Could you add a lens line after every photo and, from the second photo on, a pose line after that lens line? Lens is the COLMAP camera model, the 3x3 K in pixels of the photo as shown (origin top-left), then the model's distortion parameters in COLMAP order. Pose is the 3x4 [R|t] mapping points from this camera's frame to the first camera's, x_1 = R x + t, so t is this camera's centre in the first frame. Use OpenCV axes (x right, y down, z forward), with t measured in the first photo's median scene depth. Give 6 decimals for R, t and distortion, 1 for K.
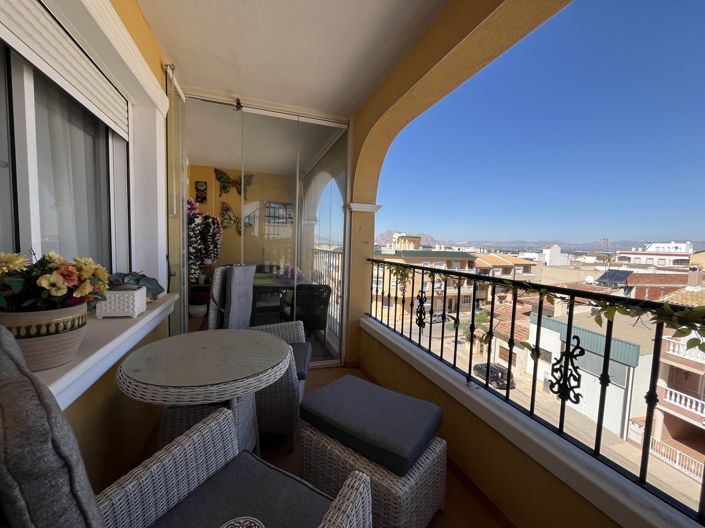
lens RADIAL K [[287.8, 0, 351.0], [0, 287.8, 265.1], [0, 0, 1]] dist [-0.001544, -0.000449]
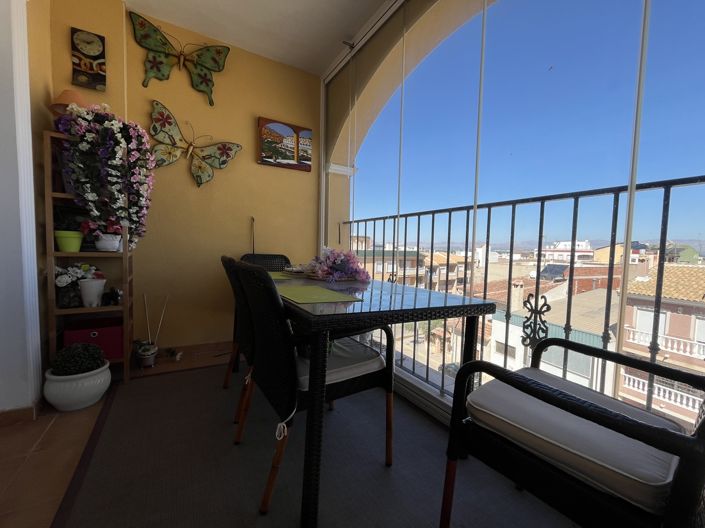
lens RADIAL K [[287.8, 0, 351.0], [0, 287.8, 265.1], [0, 0, 1]] dist [-0.001544, -0.000449]
pose [[0.980563, -0.024173, 0.194709, -0.080720], [0.025333, 0.999673, -0.003468, 0.007240], [-0.194562, 0.008333, 0.980855, 0.173840]]
